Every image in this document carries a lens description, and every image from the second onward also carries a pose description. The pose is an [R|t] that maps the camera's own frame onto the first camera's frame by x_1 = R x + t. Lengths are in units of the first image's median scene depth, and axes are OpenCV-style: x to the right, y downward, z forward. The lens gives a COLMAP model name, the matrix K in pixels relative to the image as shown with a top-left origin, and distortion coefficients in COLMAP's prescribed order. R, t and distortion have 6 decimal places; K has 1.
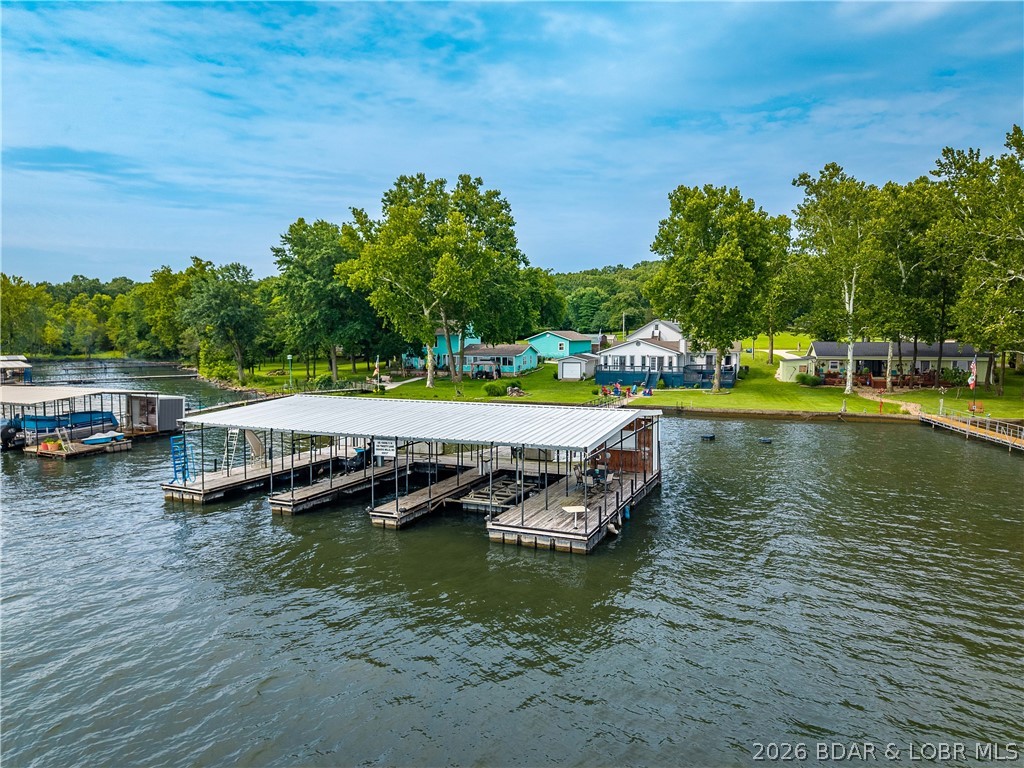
lens RADIAL K [[687.4, 0, 515.8], [0, 687.4, 390.3], [0, 0, 1]] dist [0.014123, -0.008439]
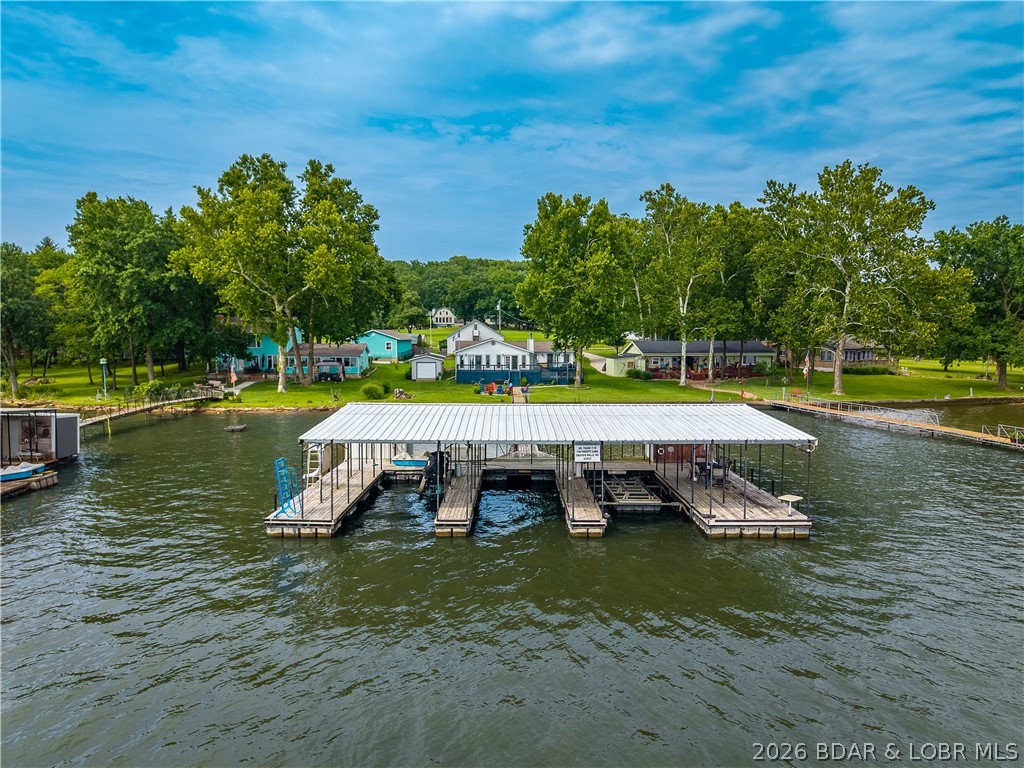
lens RADIAL K [[687.4, 0, 517.3], [0, 687.4, 380.8], [0, 0, 1]] dist [0.014123, -0.008439]
pose [[0.919250, -0.026525, 0.392780, -0.186179], [0.031416, 0.999488, -0.006028, -0.003946], [-0.392419, 0.017880, 0.919613, 0.046106]]
